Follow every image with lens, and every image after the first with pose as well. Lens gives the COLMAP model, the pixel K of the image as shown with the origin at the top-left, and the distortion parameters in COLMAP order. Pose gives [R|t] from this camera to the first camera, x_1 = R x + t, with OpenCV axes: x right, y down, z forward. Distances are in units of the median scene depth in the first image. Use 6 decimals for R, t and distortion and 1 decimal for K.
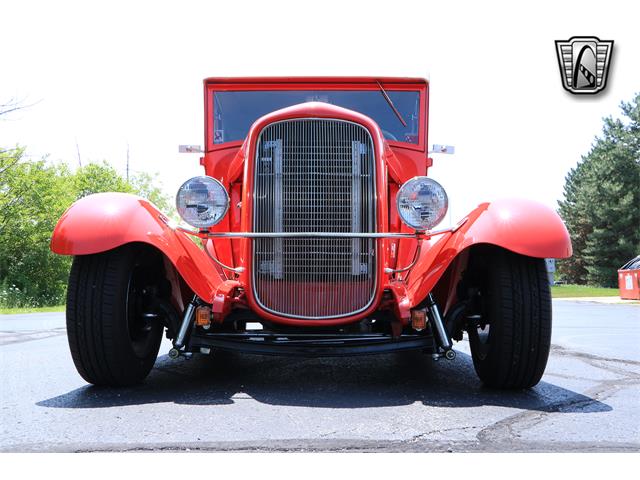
lens RADIAL K [[667.6, 0, 317.5], [0, 667.6, 243.8], [0, 0, 1]] dist [-0.022617, 0.000000]
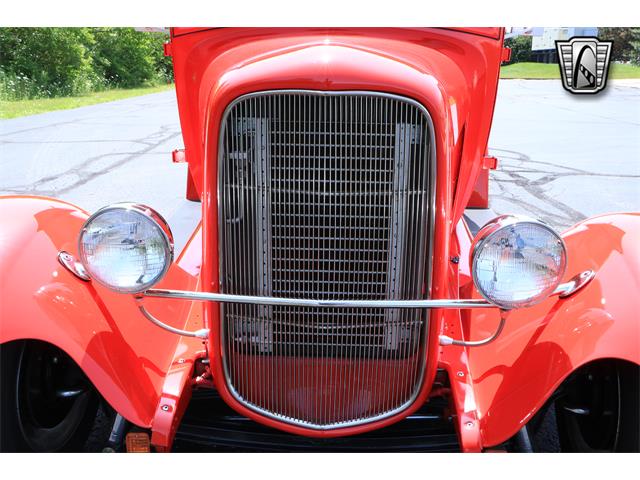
lens RADIAL K [[653.8, 0, 317.7], [0, 653.8, 250.6], [0, 0, 1]] dist [-0.017680, 0.000000]
pose [[0.999256, 0.019929, -0.033019, 0.008187], [-0.007035, 0.935969, 0.352011, -0.244715], [0.037920, -0.351517, 0.935413, 0.464699]]
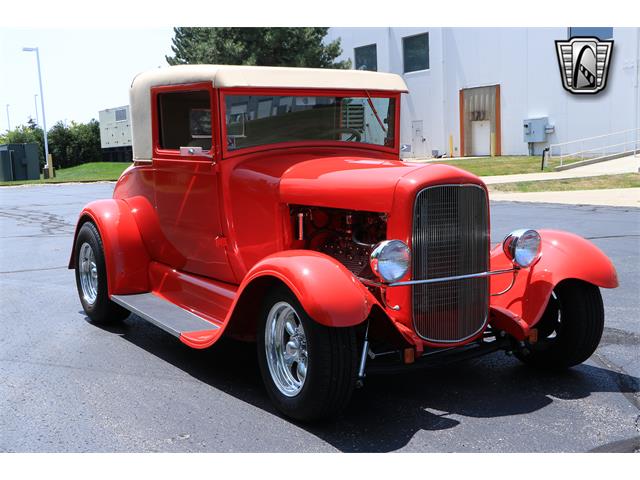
lens RADIAL K [[822.0, 0, 321.1], [0, 822.0, 243.9], [0, 0, 1]] dist [0.050500, 0.000000]
pose [[0.847711, -0.077302, 0.524796, -1.004911], [-0.015670, 0.985244, 0.170438, -0.327186], [-0.530228, -0.152705, 0.833990, -0.157763]]
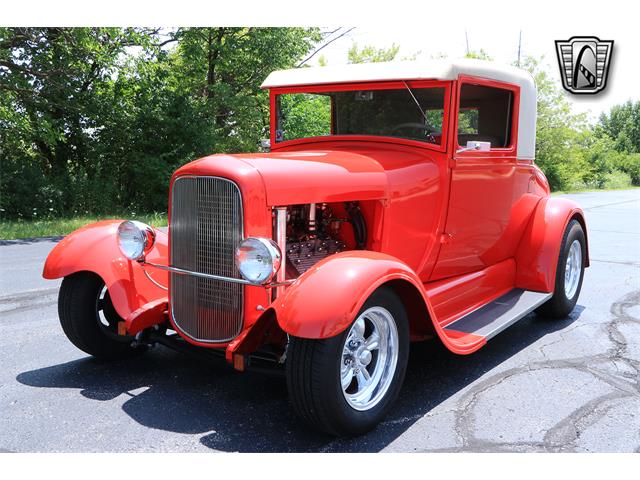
lens RADIAL K [[653.8, 0, 314.6], [0, 653.8, 254.3], [0, 0, 1]] dist [-0.017680, 0.000000]
pose [[0.815236, 0.104270, -0.569665, 0.808697], [0.014416, 0.979700, 0.199952, -0.271634], [0.578950, -0.171220, 0.797183, 0.174946]]
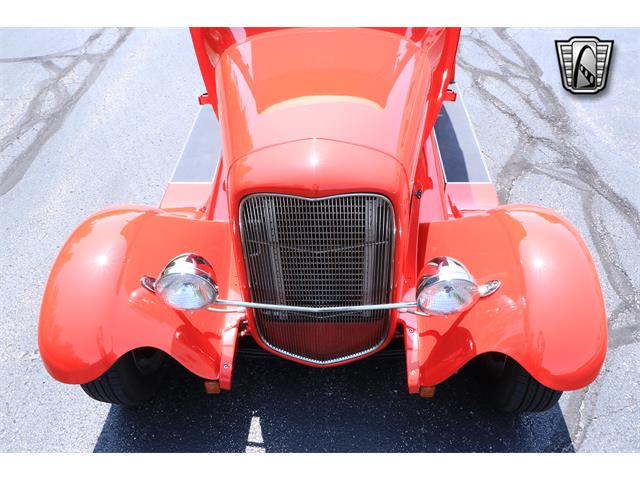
lens RADIAL K [[526.5, 0, 316.9], [0, 526.5, 244.1], [0, 0, 1]] dist [-0.152719, 0.106567]
pose [[0.998656, -0.010961, -0.050662, 0.026223], [0.043761, 0.702119, 0.710714, -0.538573], [0.027780, -0.711975, 0.701655, 0.552254]]
